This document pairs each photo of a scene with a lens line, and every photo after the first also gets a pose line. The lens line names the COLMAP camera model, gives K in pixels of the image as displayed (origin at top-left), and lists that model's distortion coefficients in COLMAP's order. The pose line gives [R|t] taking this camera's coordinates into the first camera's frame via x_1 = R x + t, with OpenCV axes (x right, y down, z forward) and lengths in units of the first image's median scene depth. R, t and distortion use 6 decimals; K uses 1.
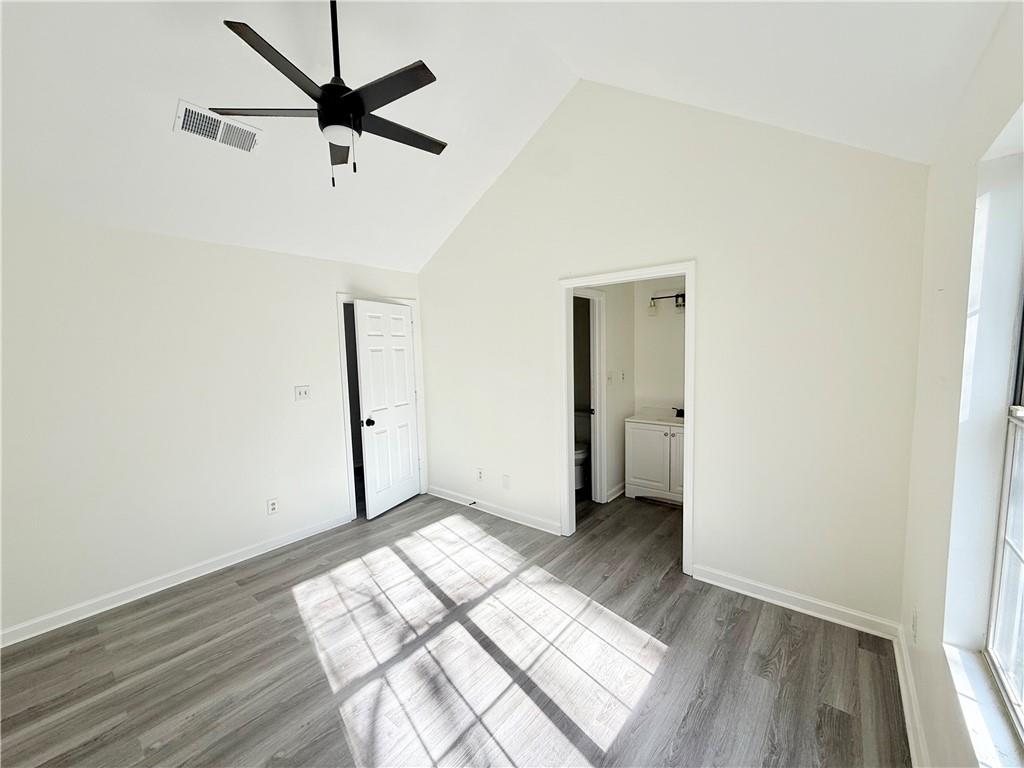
lens RADIAL K [[405.5, 0, 508.5], [0, 405.5, 384.8], [0, 0, 1]] dist [-0.002826, -0.000971]
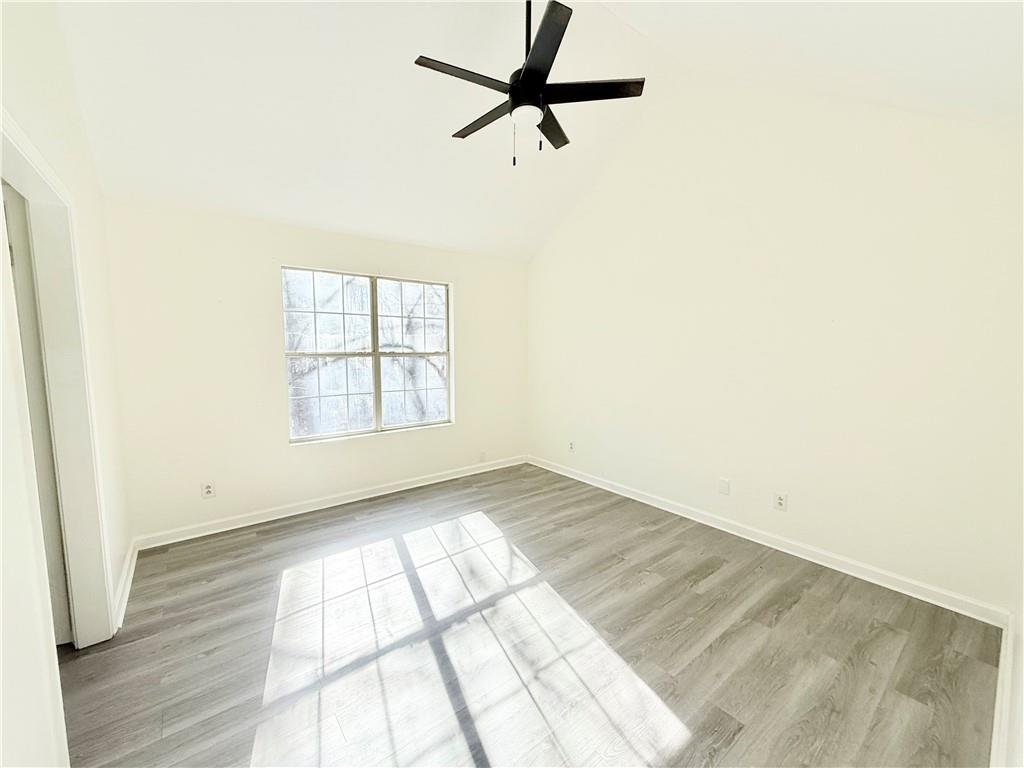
lens RADIAL K [[405.5, 0, 510.2], [0, 405.5, 386.1], [0, 0, 1]] dist [-0.002826, -0.000971]
pose [[-0.977695, -0.006533, 0.209928, -0.505110], [0.032295, 0.982954, 0.180995, -0.094719], [-0.207532, 0.183738, -0.960818, 1.854624]]
